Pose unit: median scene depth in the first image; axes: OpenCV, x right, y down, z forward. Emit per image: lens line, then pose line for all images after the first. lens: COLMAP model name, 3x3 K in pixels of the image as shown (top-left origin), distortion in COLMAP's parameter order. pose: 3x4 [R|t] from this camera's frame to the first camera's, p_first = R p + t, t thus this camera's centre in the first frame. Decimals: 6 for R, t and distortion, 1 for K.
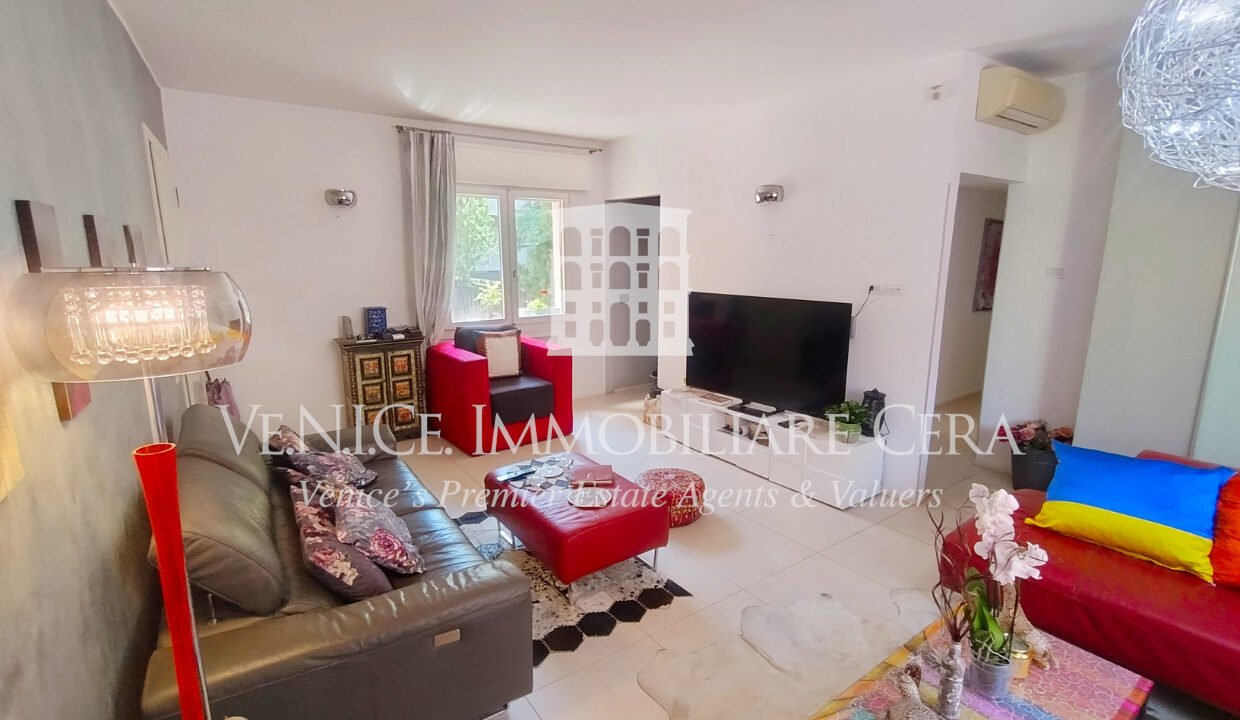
lens RADIAL K [[562.7, 0, 620.5], [0, 562.7, 359.1], [0, 0, 1]] dist [-0.007602, 0.003234]
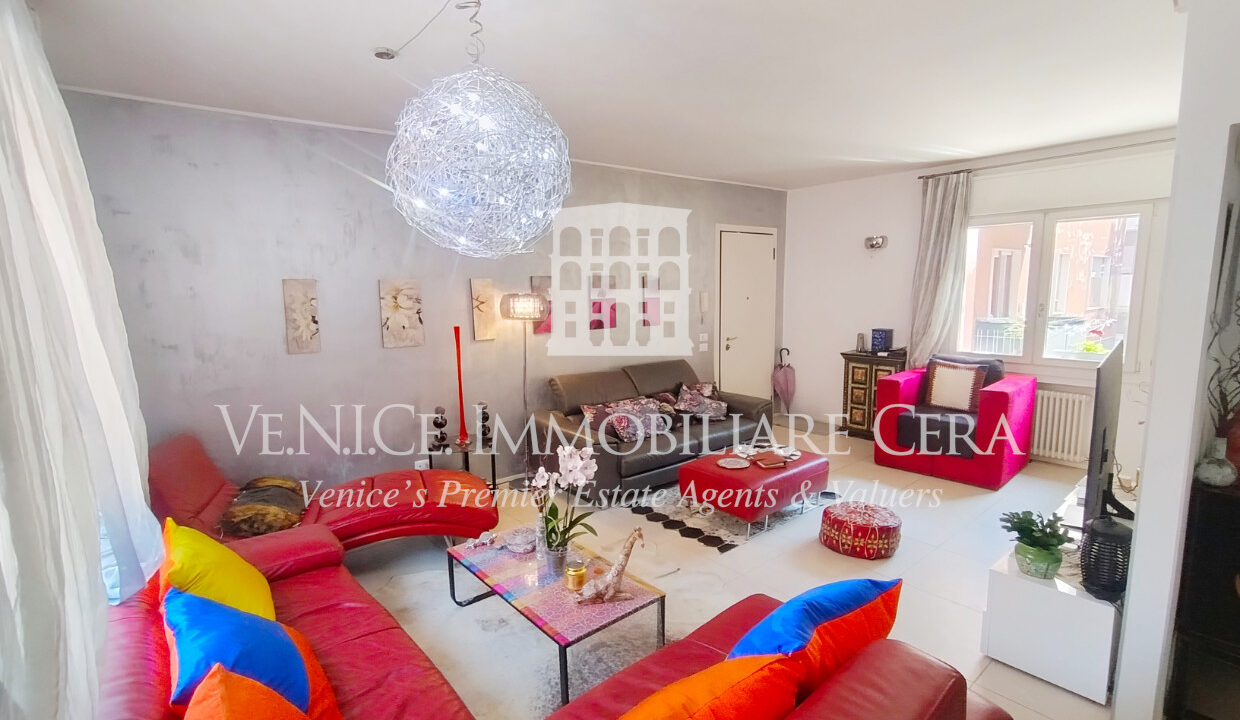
lens RADIAL K [[562.7, 0, 621.2], [0, 562.7, 368.6], [0, 0, 1]] dist [-0.007602, 0.003234]
pose [[0.078270, 0.143381, -0.986568, 0.771800], [-0.173705, 0.976427, 0.128127, -0.068348], [0.981682, 0.161344, 0.101331, 0.340819]]
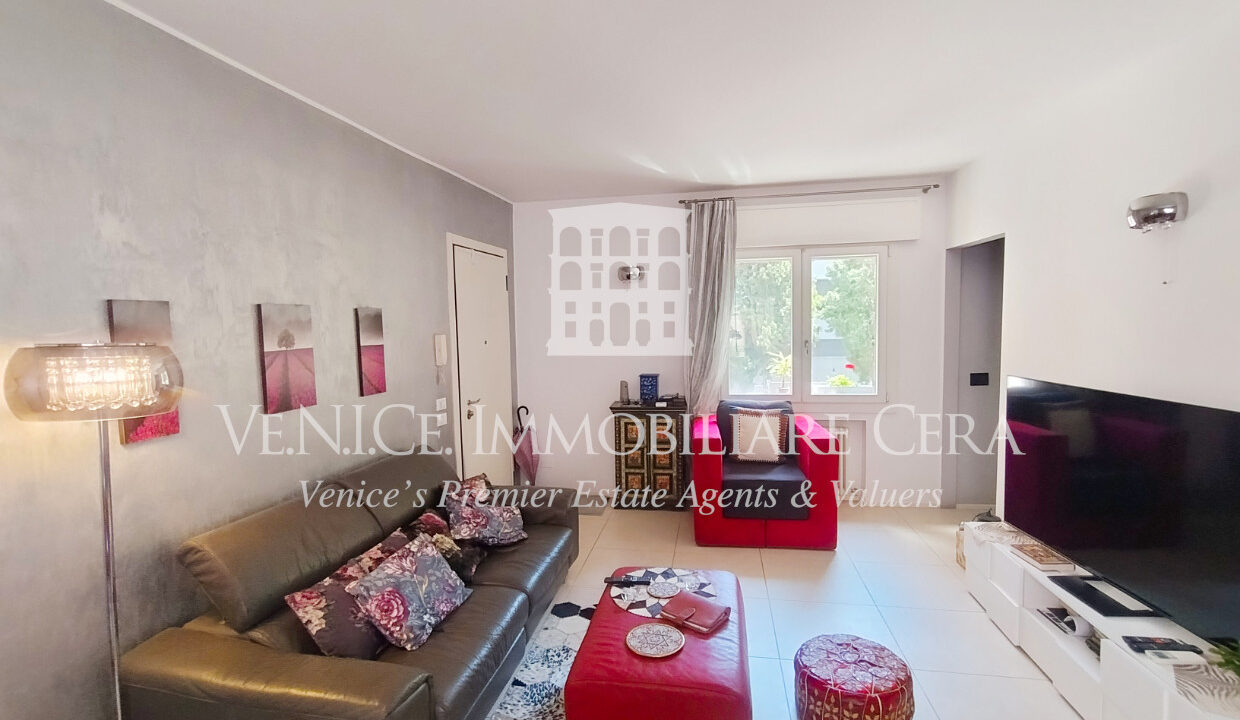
lens RADIAL K [[562.7, 0, 617.1], [0, 562.7, 362.5], [0, 0, 1]] dist [-0.007602, 0.003234]
pose [[0.701254, 0.037923, -0.711902, 0.269130], [-0.114758, 0.991566, -0.060220, -0.046360], [0.703614, 0.123926, 0.699692, 0.237171]]
